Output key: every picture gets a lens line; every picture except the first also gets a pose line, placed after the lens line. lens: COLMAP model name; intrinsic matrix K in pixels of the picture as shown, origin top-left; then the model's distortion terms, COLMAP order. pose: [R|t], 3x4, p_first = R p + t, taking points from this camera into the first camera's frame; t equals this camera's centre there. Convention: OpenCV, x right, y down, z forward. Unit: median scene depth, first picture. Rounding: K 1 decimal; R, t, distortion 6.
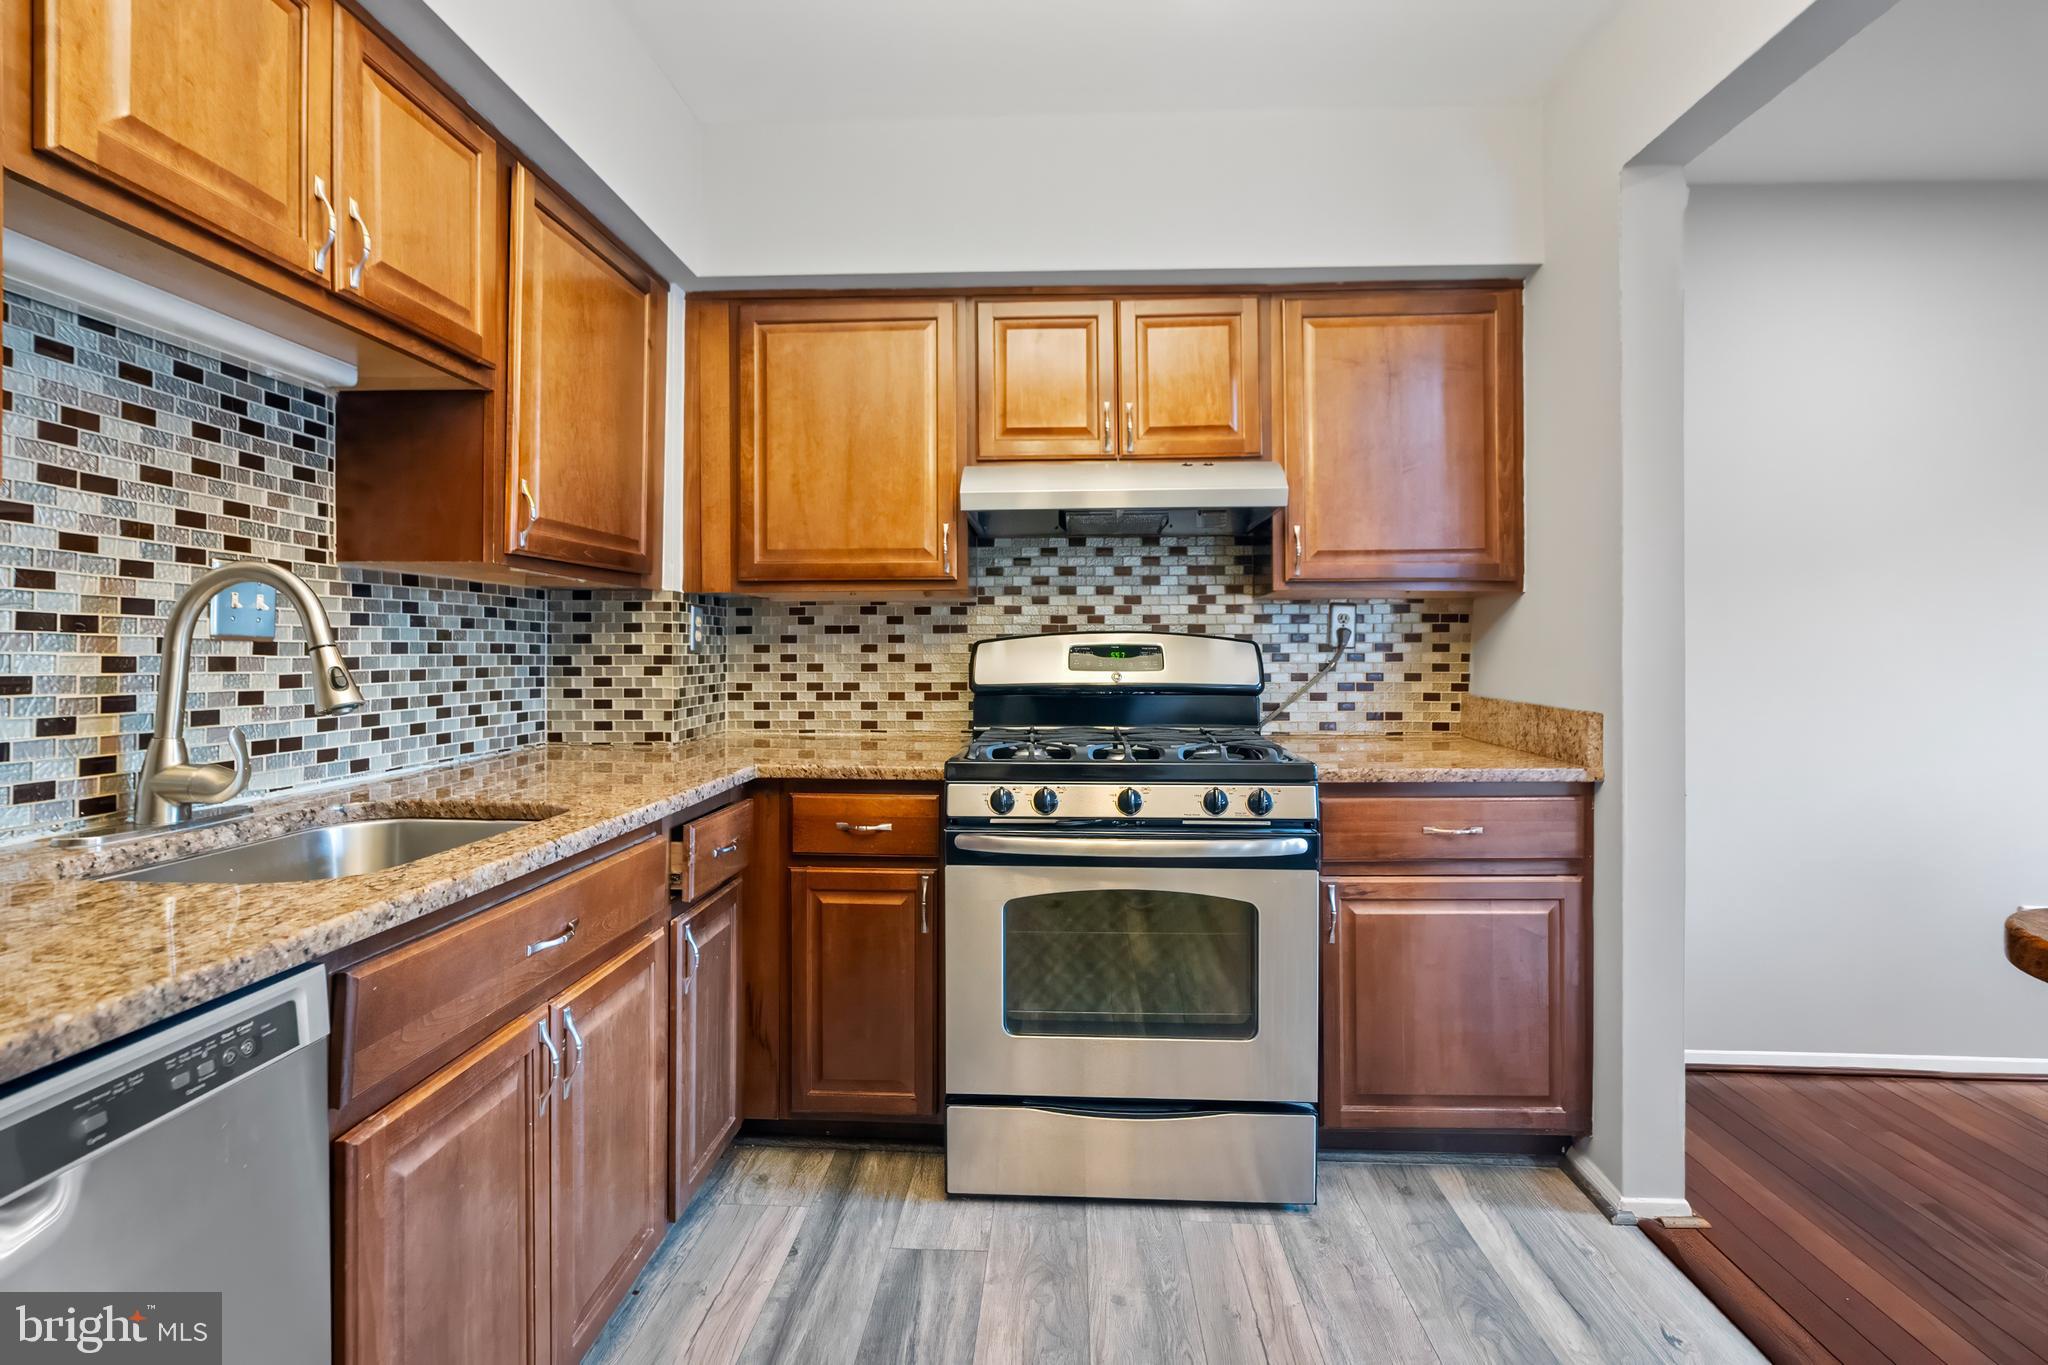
lens RADIAL K [[935.9, 0, 1006.0], [0, 935.9, 638.1], [0, 0, 1]] dist [-0.004393, -0.001104]
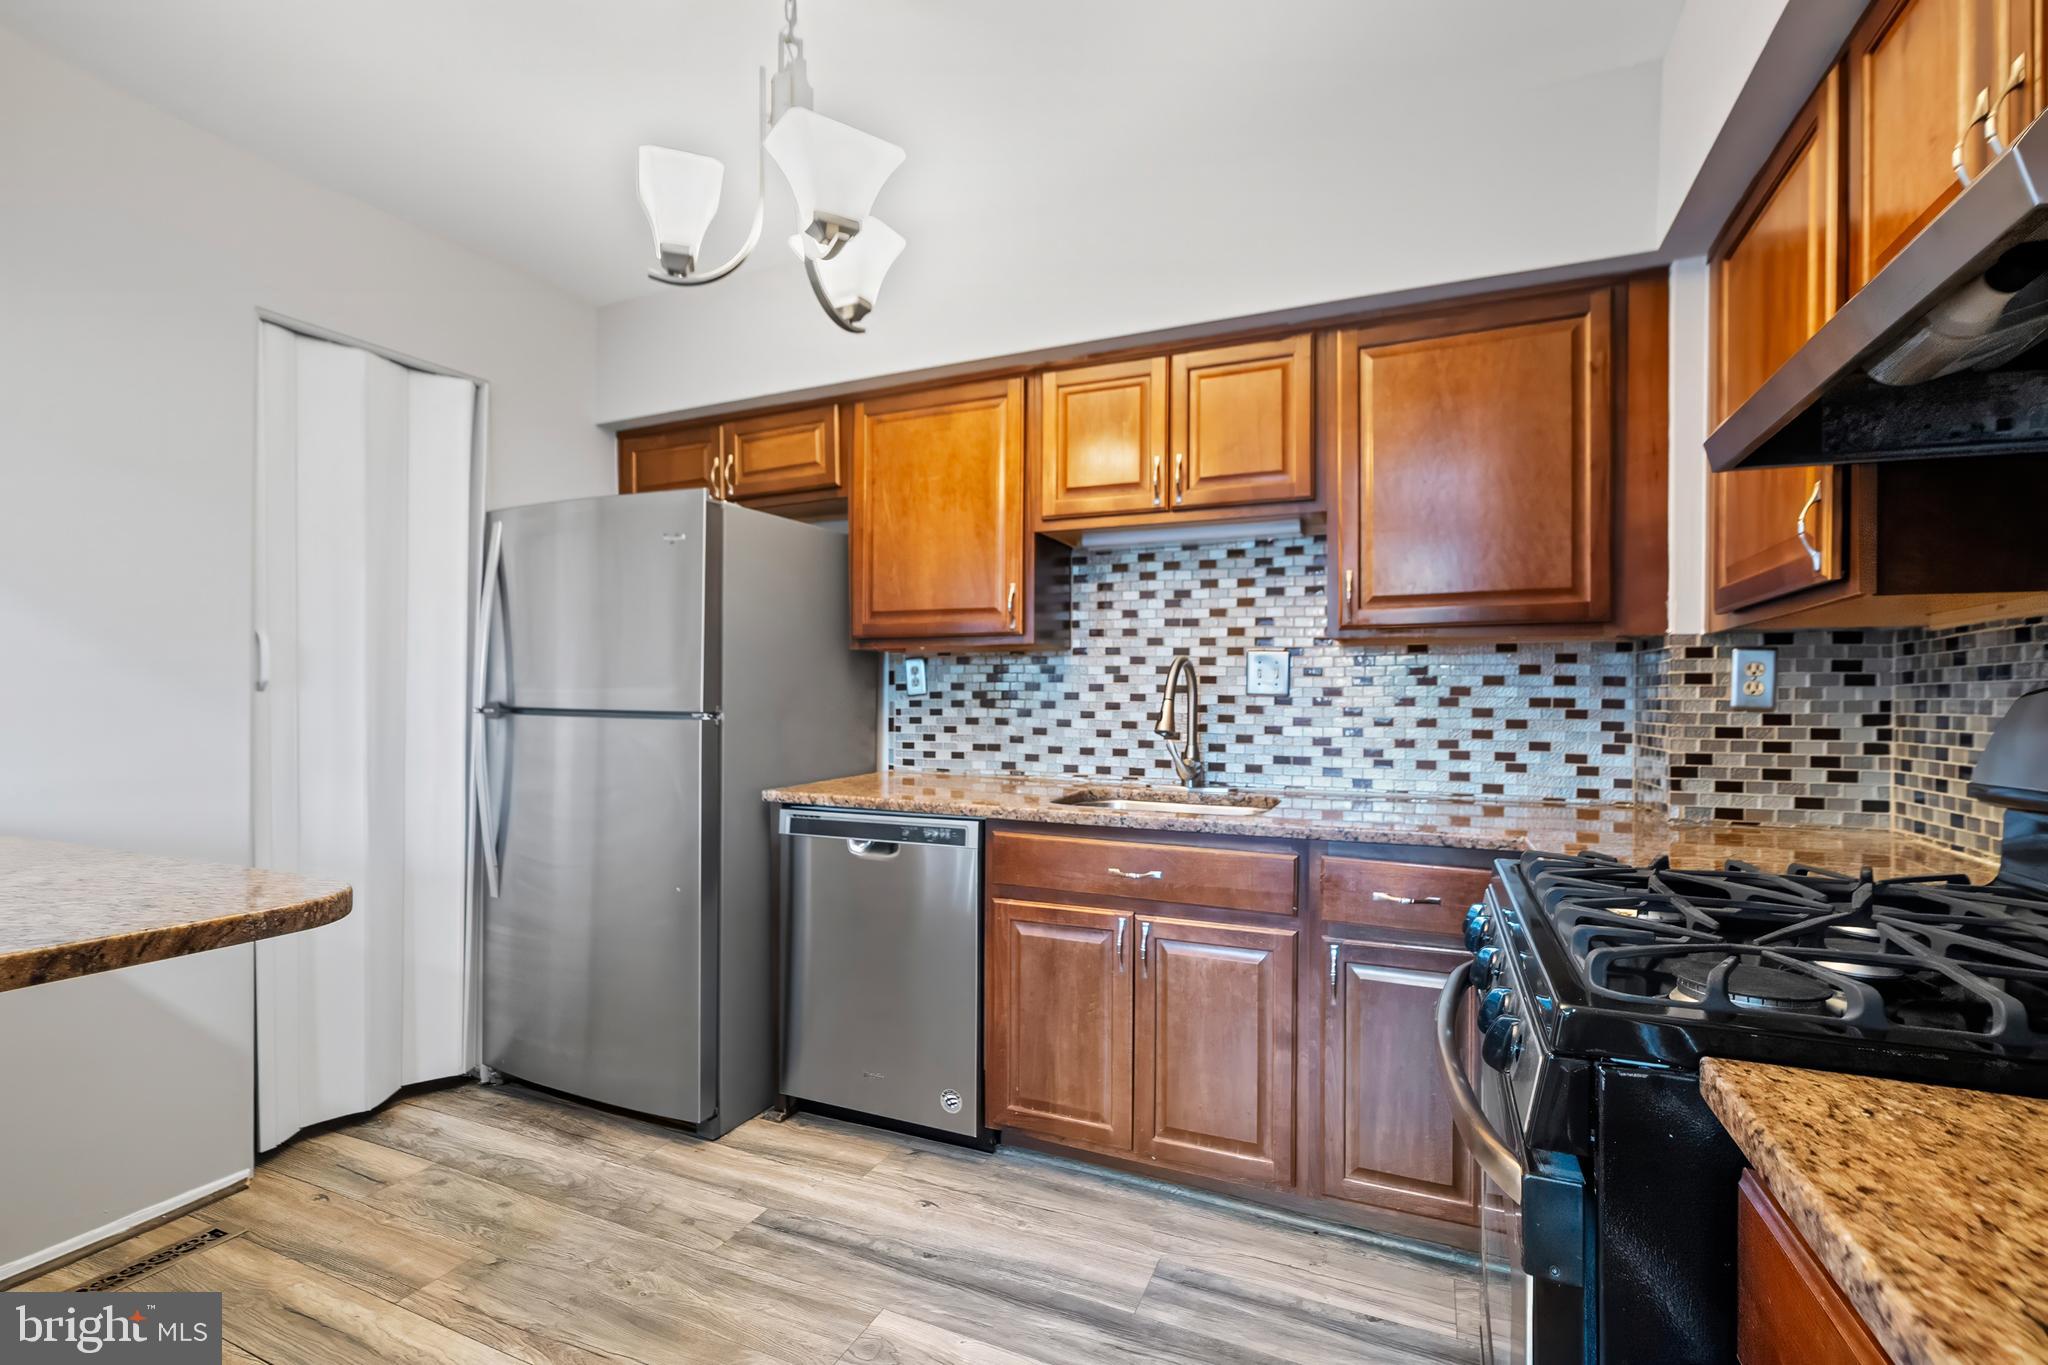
lens RADIAL K [[935.9, 0, 1019.6], [0, 935.9, 691.3], [0, 0, 1]] dist [-0.004393, -0.001104]
pose [[-0.355960, -0.010554, -0.934441, 0.893778], [0.003676, 0.999913, -0.012694, 0.012417], [0.934494, -0.007954, -0.355890, 1.092525]]
